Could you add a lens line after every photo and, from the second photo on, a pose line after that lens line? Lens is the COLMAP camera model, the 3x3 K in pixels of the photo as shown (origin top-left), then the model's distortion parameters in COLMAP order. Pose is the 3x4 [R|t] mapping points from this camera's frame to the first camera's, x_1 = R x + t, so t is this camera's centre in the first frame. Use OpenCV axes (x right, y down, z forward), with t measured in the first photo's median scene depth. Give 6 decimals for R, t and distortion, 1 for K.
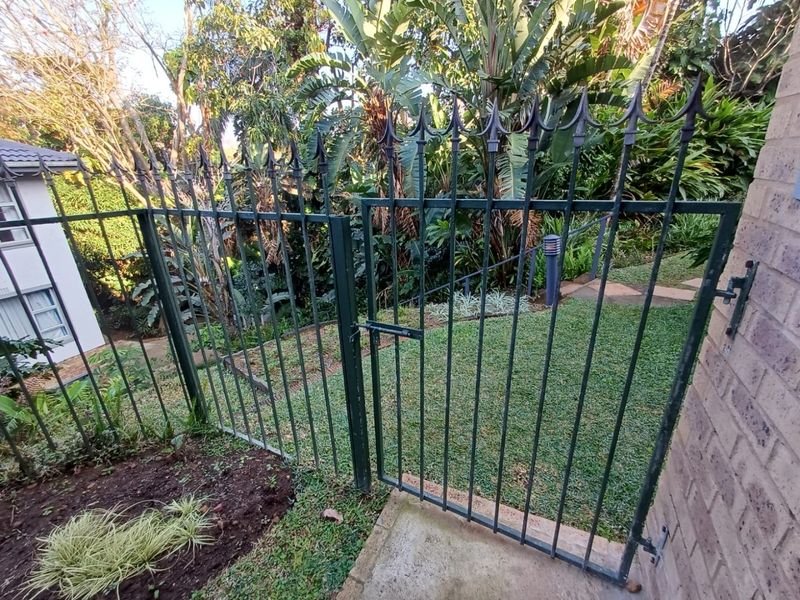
lens RADIAL K [[363.7, 0, 398.6], [0, 363.7, 302.0], [0, 0, 1]] dist [0.003214, 0.001281]
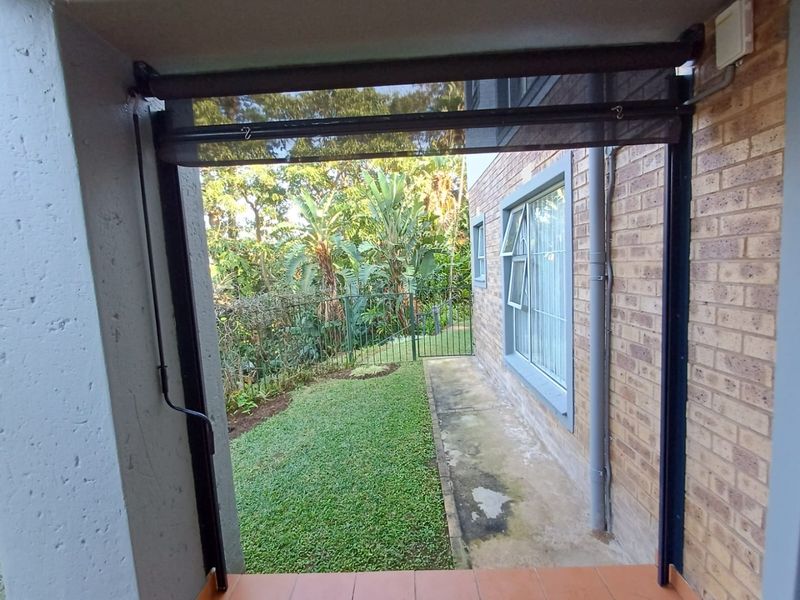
lens RADIAL K [[364.6, 0, 393.5], [0, 364.6, 302.6], [0, 0, 1]] dist [0.000395, -0.000490]
pose [[0.925026, -0.057801, 0.375481, -0.561869], [0.163806, 0.952447, -0.256930, 0.289459], [-0.342775, 0.299173, 0.890506, -0.822237]]
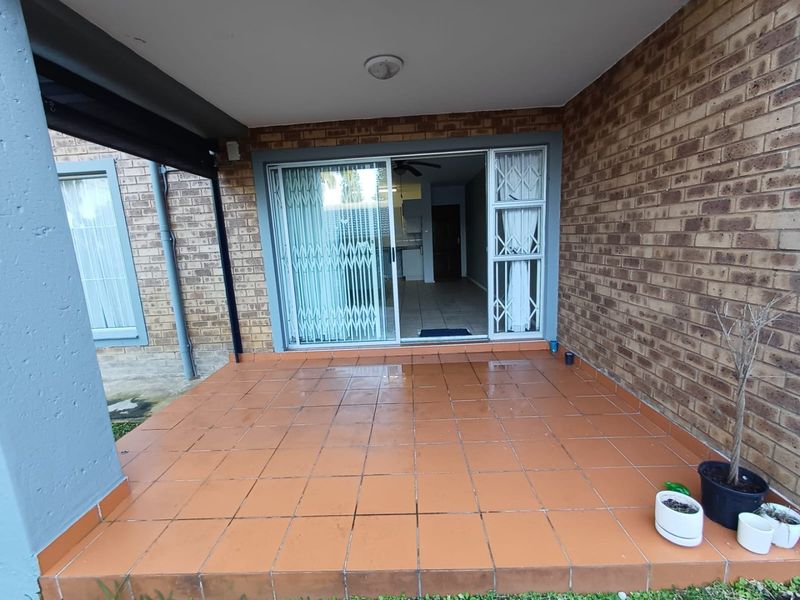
lens RADIAL K [[363.7, 0, 398.6], [0, 363.7, 302.0], [0, 0, 1]] dist [0.003214, 0.001281]
pose [[-0.386305, -0.110859, 0.915685, -1.043579], [0.397692, 0.875715, 0.273797, 0.292408], [-0.832231, 0.469930, -0.294205, -0.670086]]
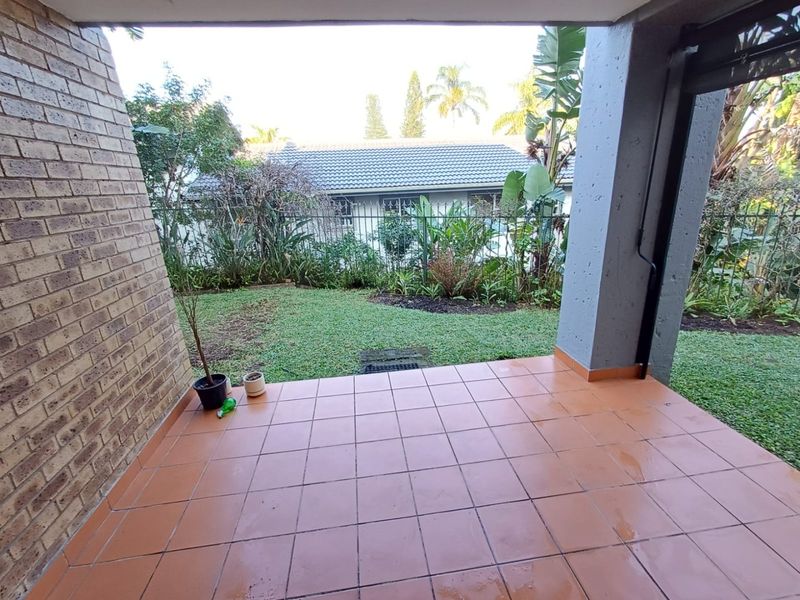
lens RADIAL K [[363.7, 0, 398.6], [0, 363.7, 302.0], [0, 0, 1]] dist [0.003214, 0.001281]
pose [[0.527976, 0.269880, -0.805237, -0.388435], [-0.286599, 0.949162, 0.130201, 0.351352], [0.799439, 0.162037, 0.578482, -1.006378]]
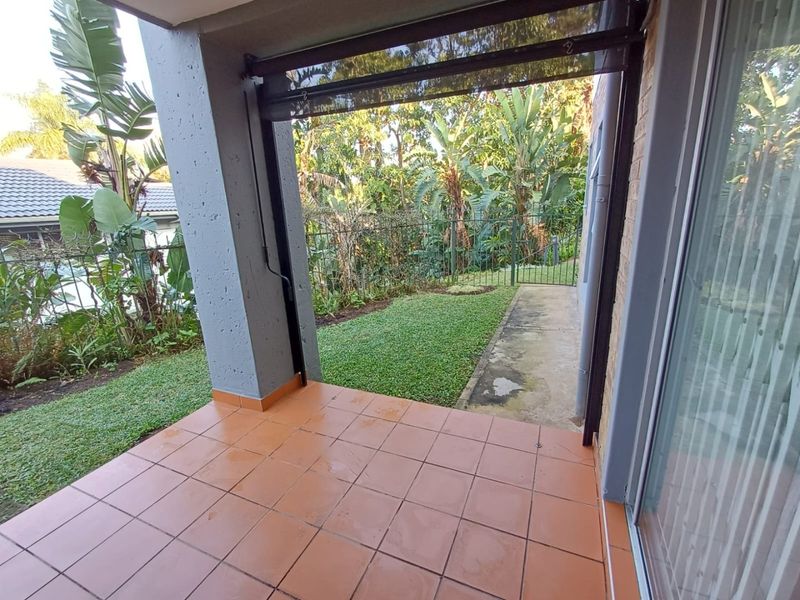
lens RADIAL K [[363.7, 0, 398.6], [0, 363.7, 302.0], [0, 0, 1]] dist [0.003214, 0.001281]
pose [[0.999912, -0.012385, 0.004835, -0.454395], [0.012820, 0.994522, -0.103736, 0.357320], [-0.003523, 0.103789, 0.994593, -0.965497]]
